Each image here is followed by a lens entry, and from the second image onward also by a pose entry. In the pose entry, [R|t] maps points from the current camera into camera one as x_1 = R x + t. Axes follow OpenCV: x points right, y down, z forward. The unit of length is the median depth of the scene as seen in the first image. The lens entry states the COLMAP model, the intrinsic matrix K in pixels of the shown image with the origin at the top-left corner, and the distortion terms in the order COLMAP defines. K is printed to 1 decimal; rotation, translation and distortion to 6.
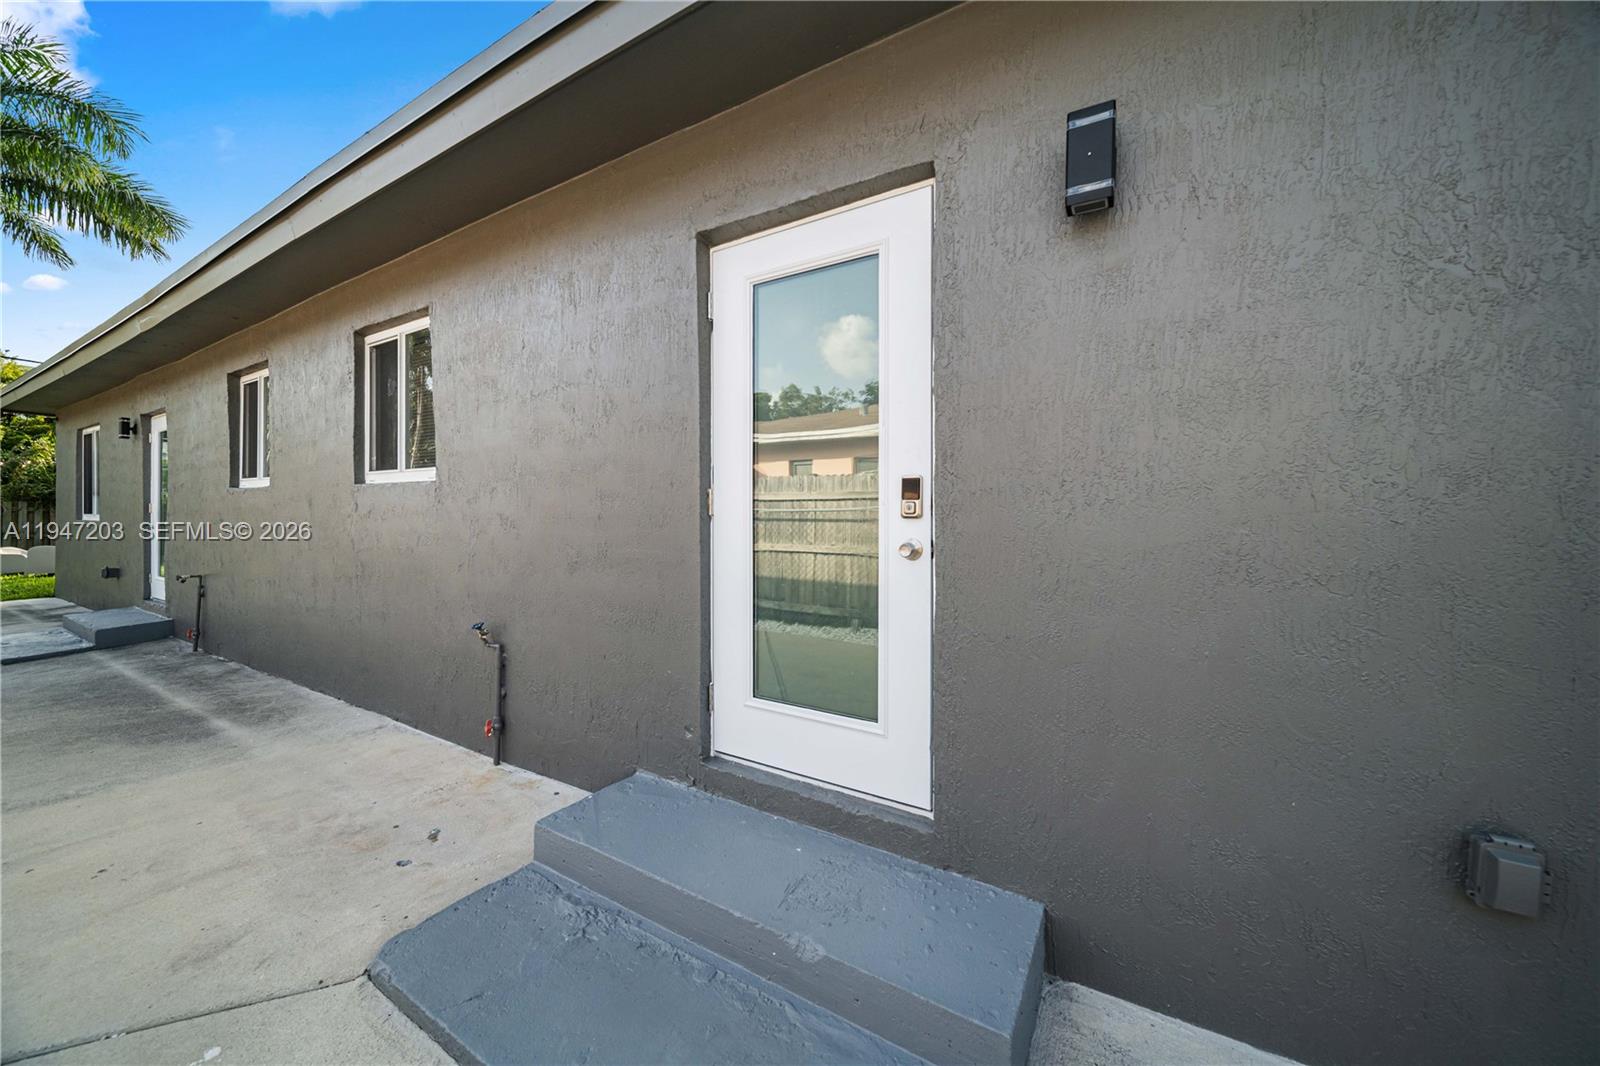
lens RADIAL K [[575.6, 0, 804.0], [0, 575.6, 497.9], [0, 0, 1]] dist [-0.001880, -0.000334]
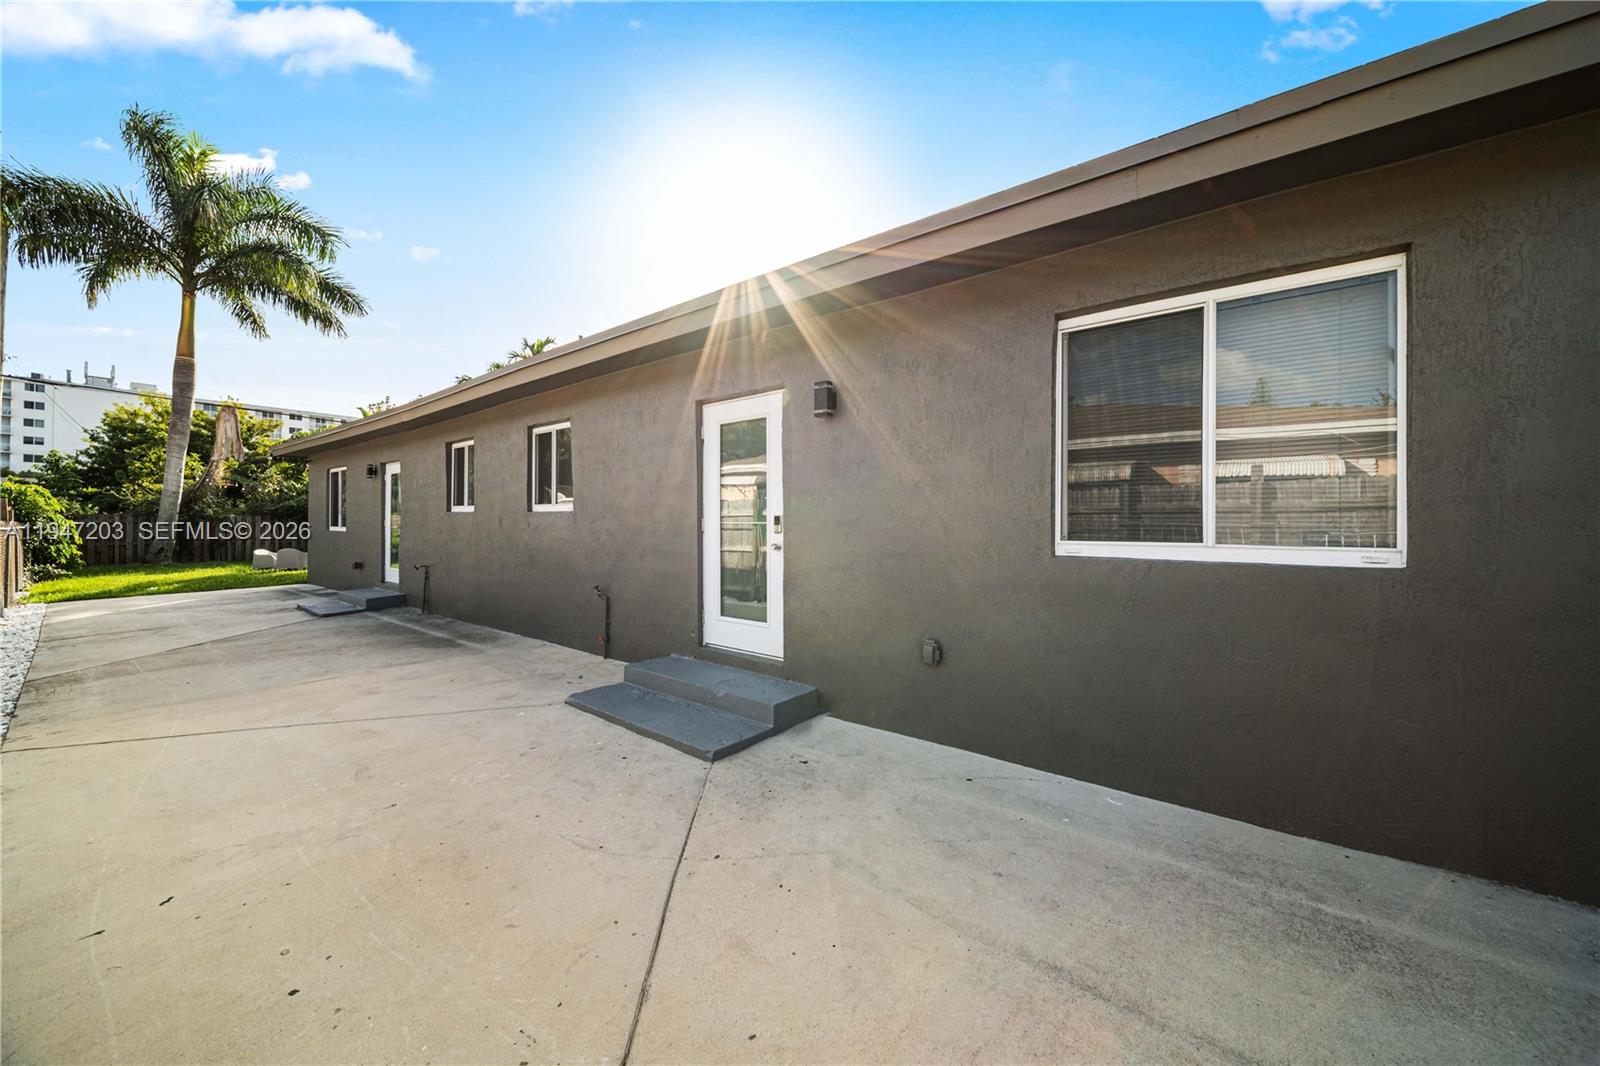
lens RADIAL K [[575.6, 0, 804.0], [0, 575.6, 497.9], [0, 0, 1]] dist [-0.001880, -0.000334]
pose [[0.991575, -0.007319, -0.129330, 0.381230], [0.005494, 0.999880, -0.014467, -0.047015], [0.129421, 0.013634, 0.991496, -0.835436]]
